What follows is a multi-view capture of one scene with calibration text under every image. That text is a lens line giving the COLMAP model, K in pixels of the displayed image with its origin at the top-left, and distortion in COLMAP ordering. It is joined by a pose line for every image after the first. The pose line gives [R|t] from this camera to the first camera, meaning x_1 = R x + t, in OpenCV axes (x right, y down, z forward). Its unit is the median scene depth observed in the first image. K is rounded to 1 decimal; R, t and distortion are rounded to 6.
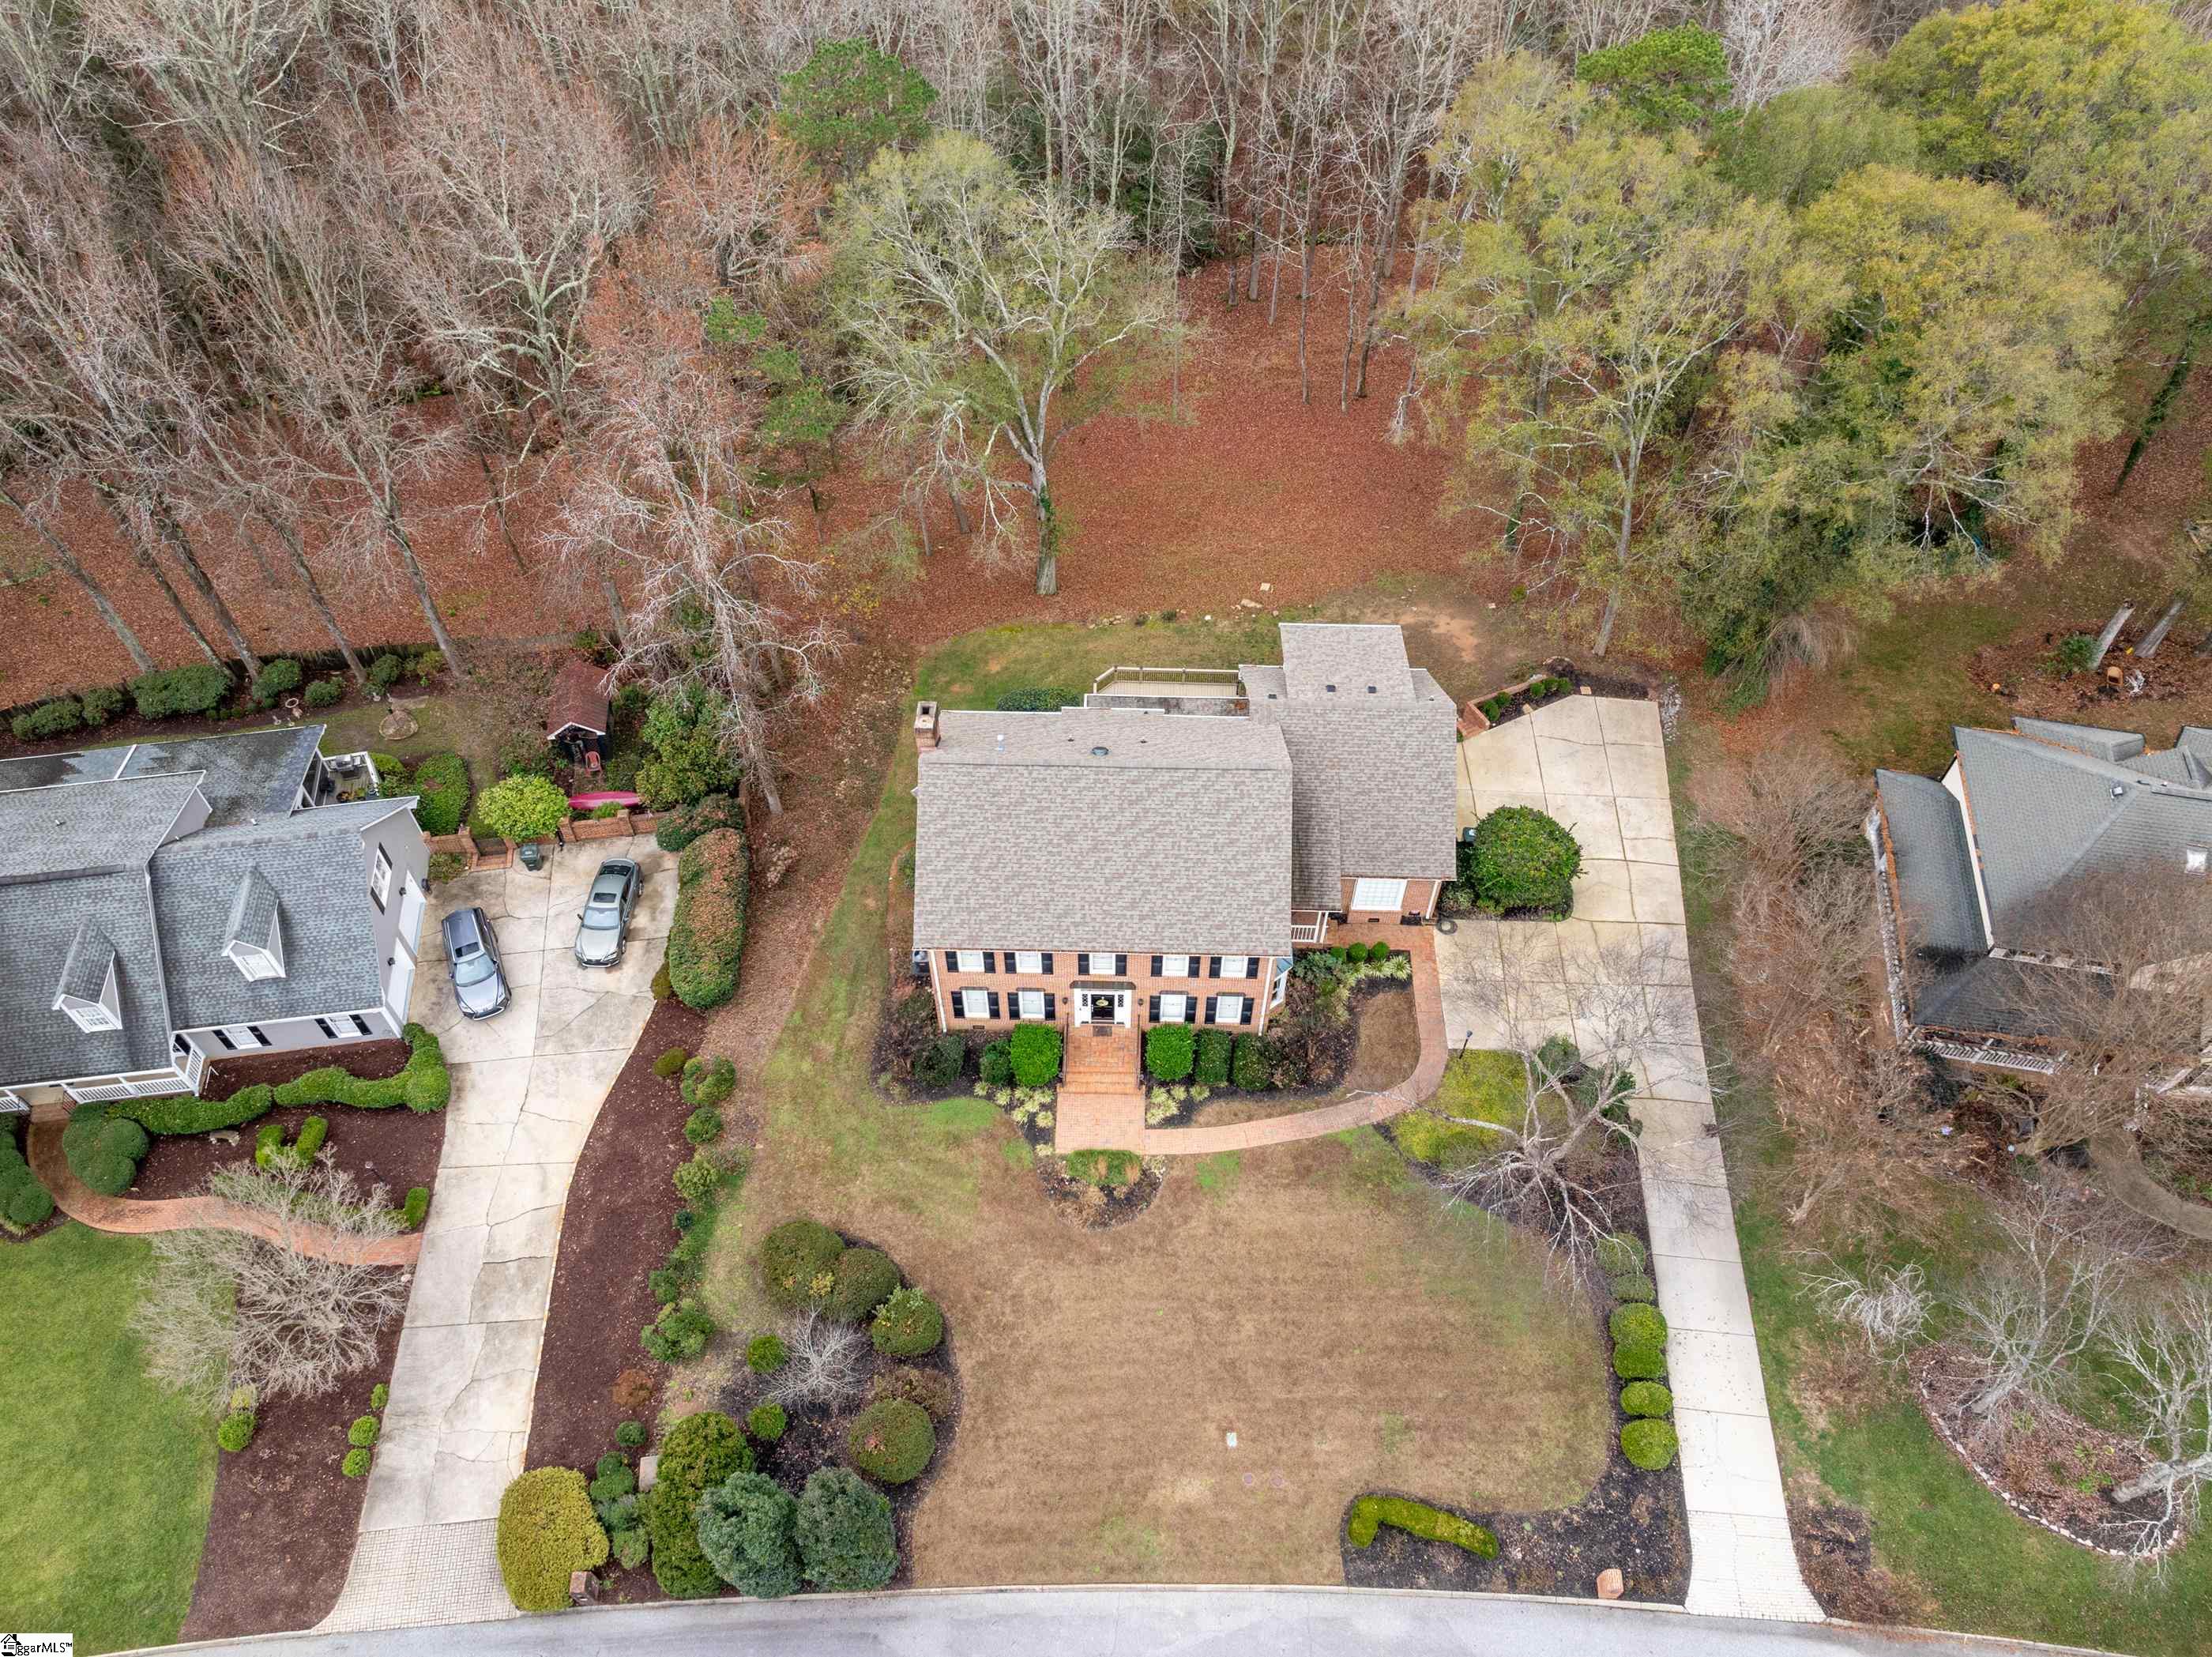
lens RADIAL K [[1594.5, 0, 1107.5], [0, 1594.5, 826.4], [0, 0, 1]] dist [-0.012973, -0.003131]
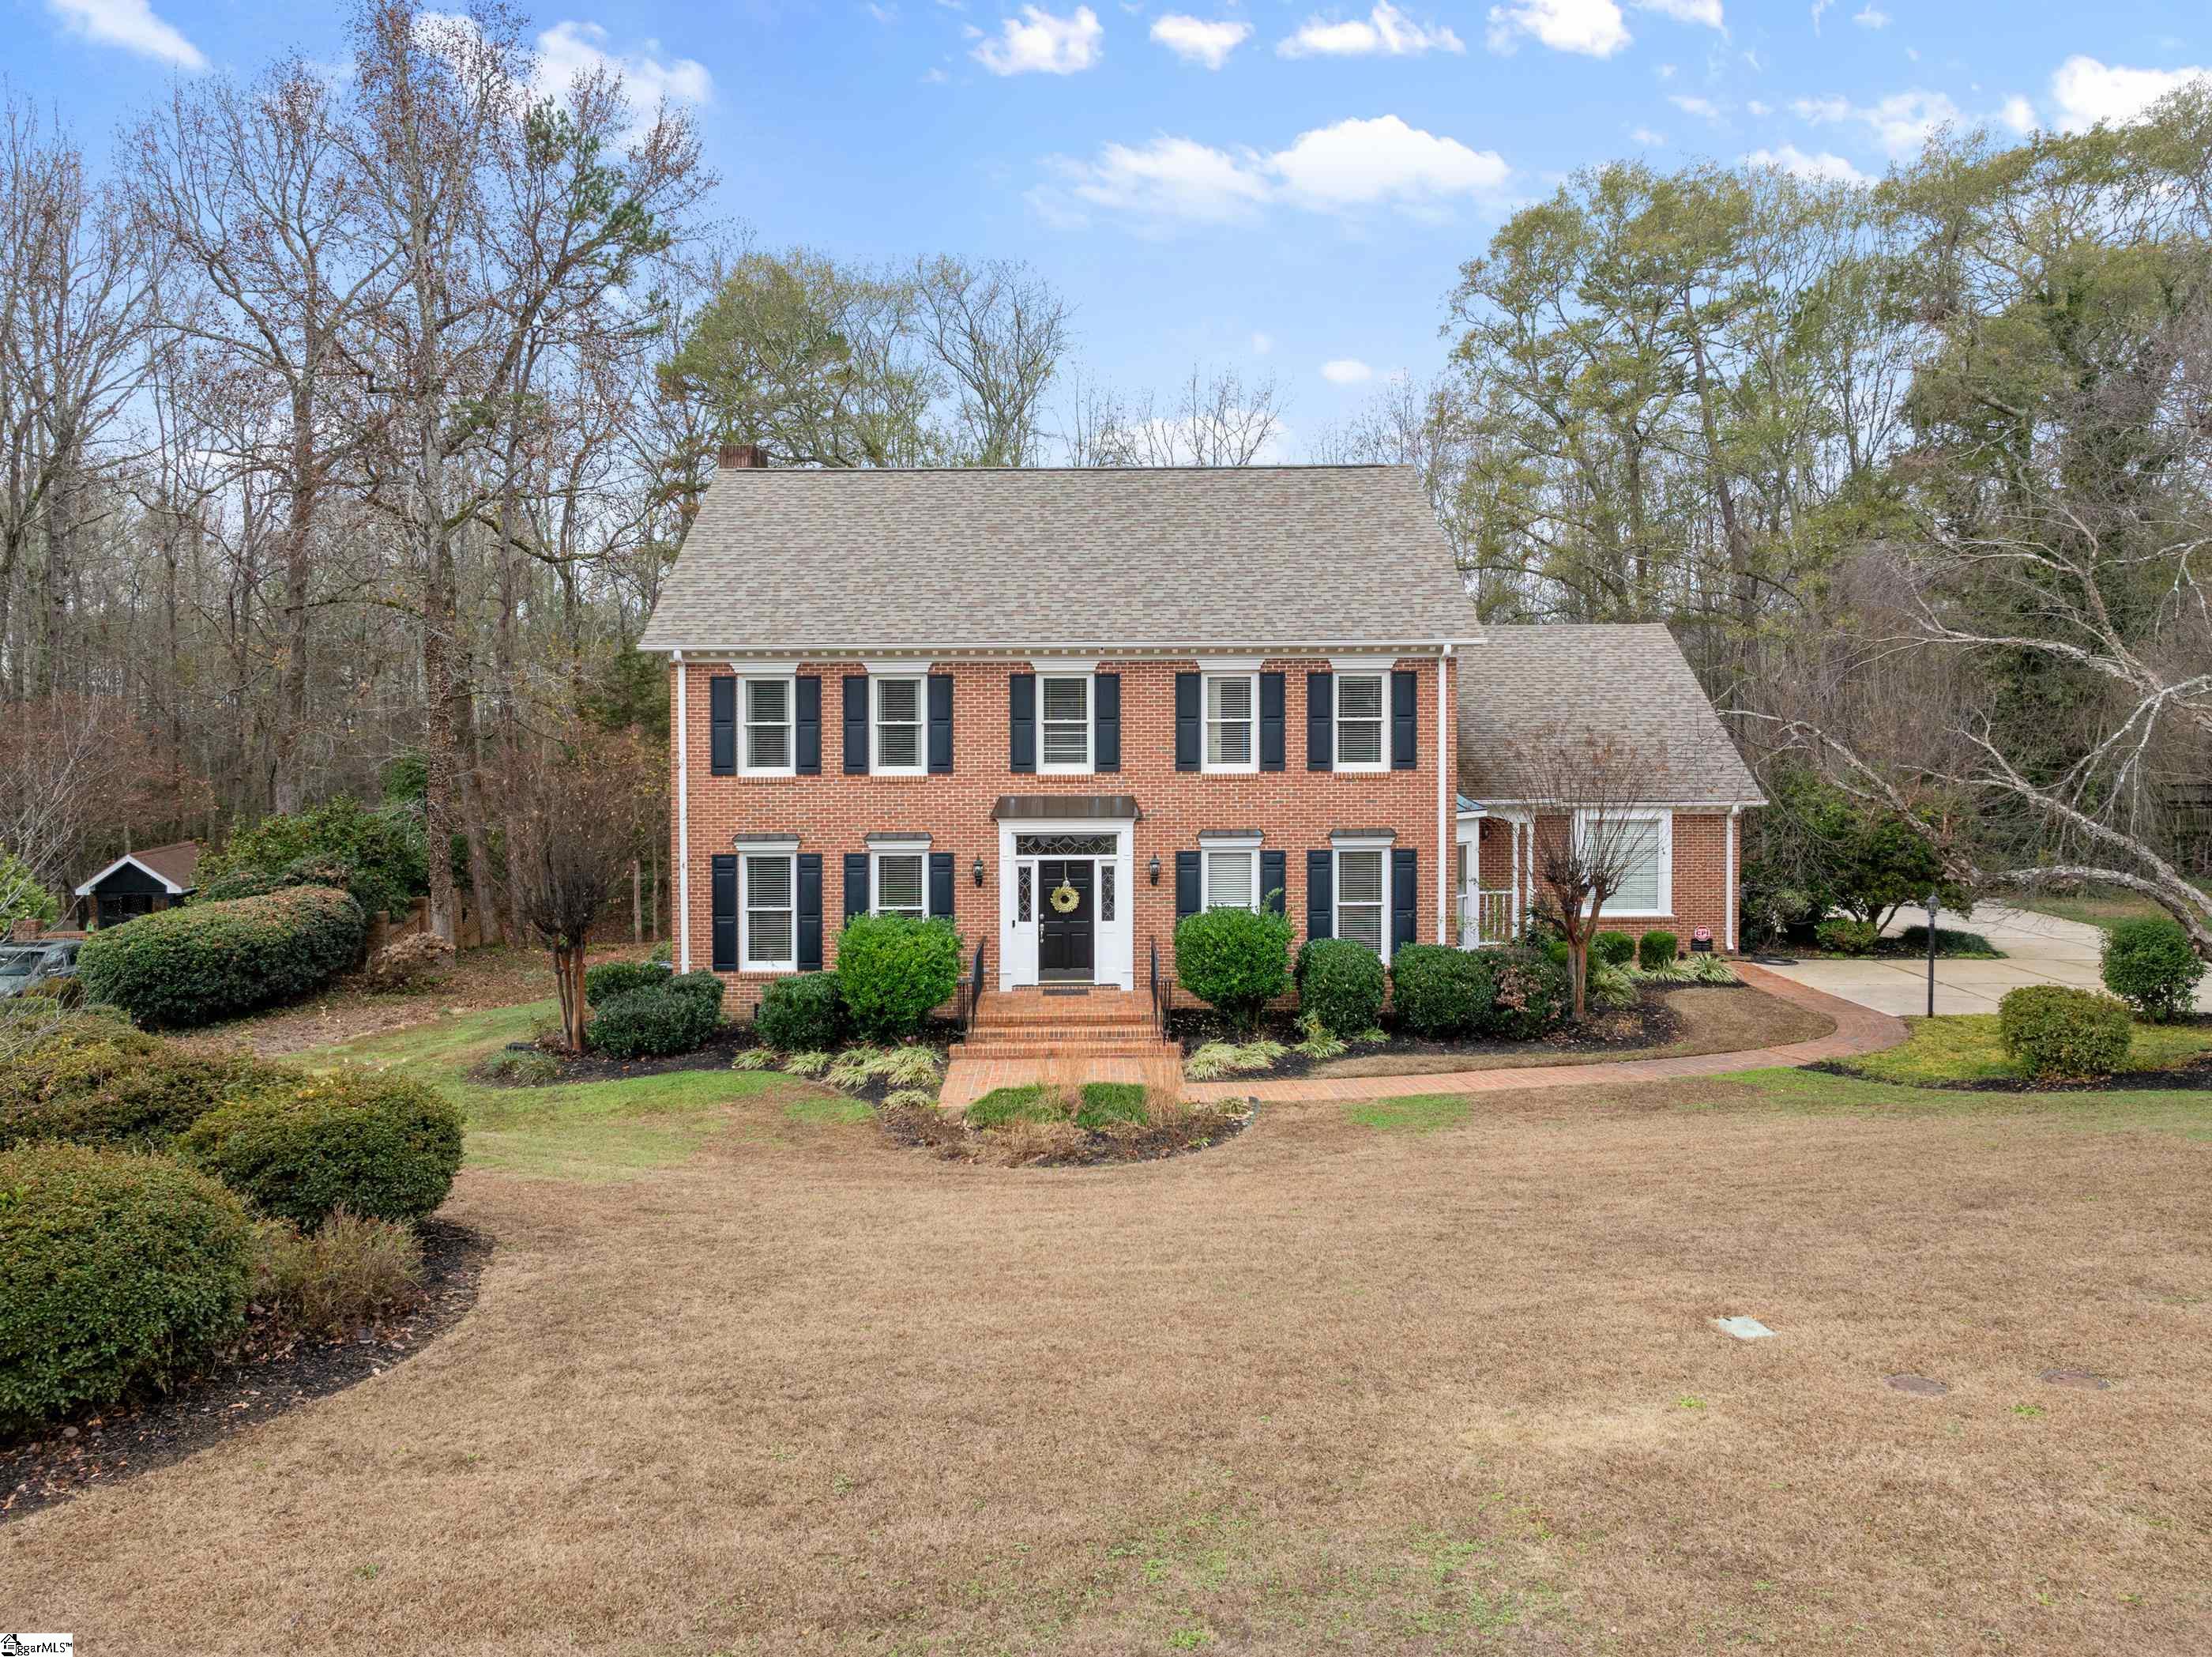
lens RADIAL K [[1594.5, 0, 1104.5], [0, 1594.5, 829.3], [0, 0, 1]] dist [-0.012973, -0.003131]
pose [[0.999322, -0.002987, 0.036688, -0.008520], [0.029486, 0.661581, -0.749293, 0.431977], [-0.022034, 0.749867, 0.661221, 0.722060]]
